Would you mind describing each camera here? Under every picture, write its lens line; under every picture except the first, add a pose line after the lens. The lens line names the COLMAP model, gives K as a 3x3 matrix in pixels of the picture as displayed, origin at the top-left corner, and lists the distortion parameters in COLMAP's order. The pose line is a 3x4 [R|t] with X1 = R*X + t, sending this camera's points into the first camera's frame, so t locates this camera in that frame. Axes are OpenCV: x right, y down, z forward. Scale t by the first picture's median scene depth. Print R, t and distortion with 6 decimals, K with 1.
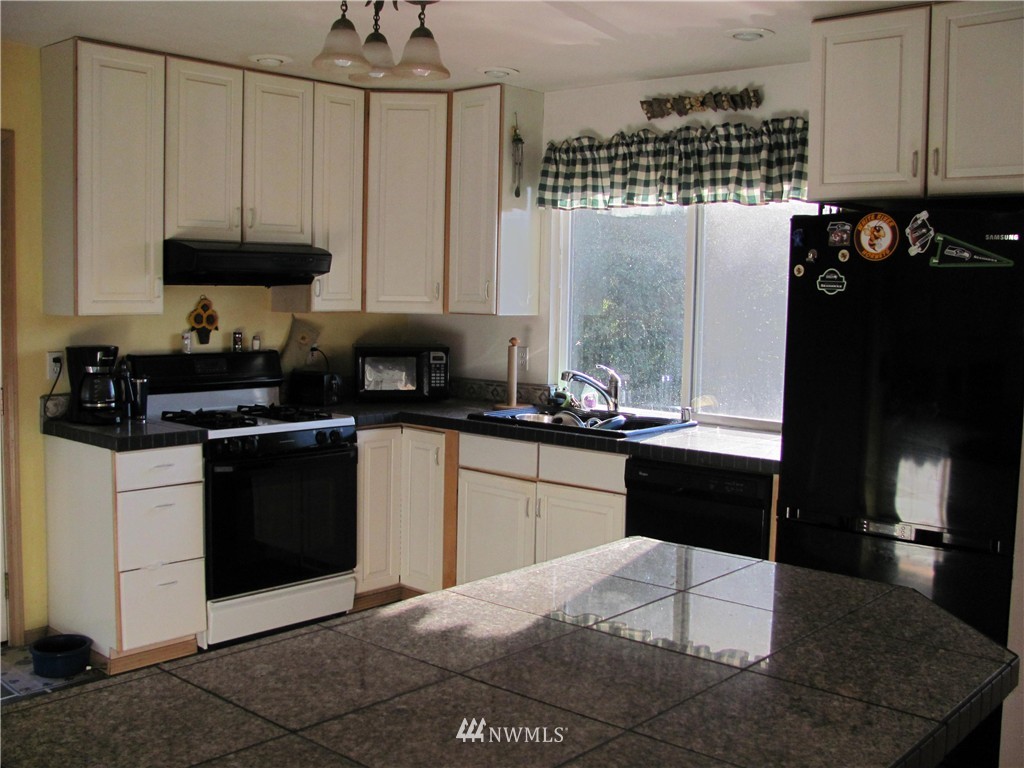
lens RADIAL K [[1083.3, 0, 512.0], [0, 1083.3, 384.0], [0, 0, 1]] dist [-0.126012, 0.001788]
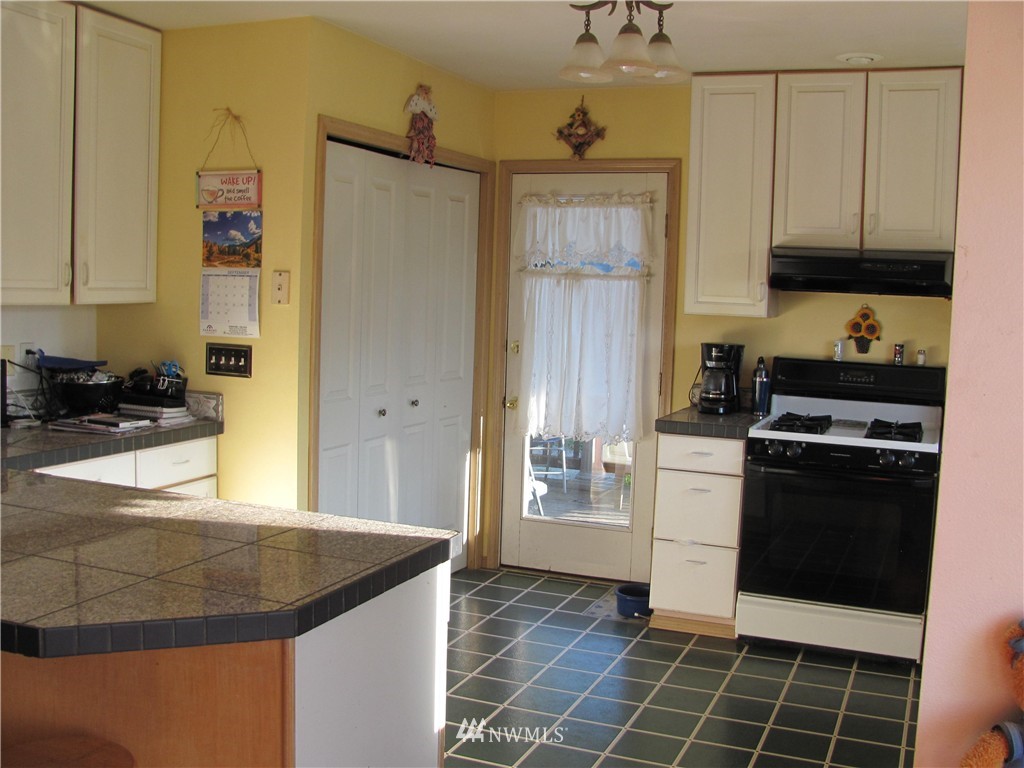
lens RADIAL K [[1085.8, 0, 512.2], [0, 1085.8, 368.2], [0, 0, 1]] dist [-0.130016, 0.012473]
pose [[0.324709, 0.071964, -0.943072, 0.610309], [-0.111813, 0.993030, 0.037278, -0.027514], [0.939181, 0.093343, 0.330493, 0.421420]]
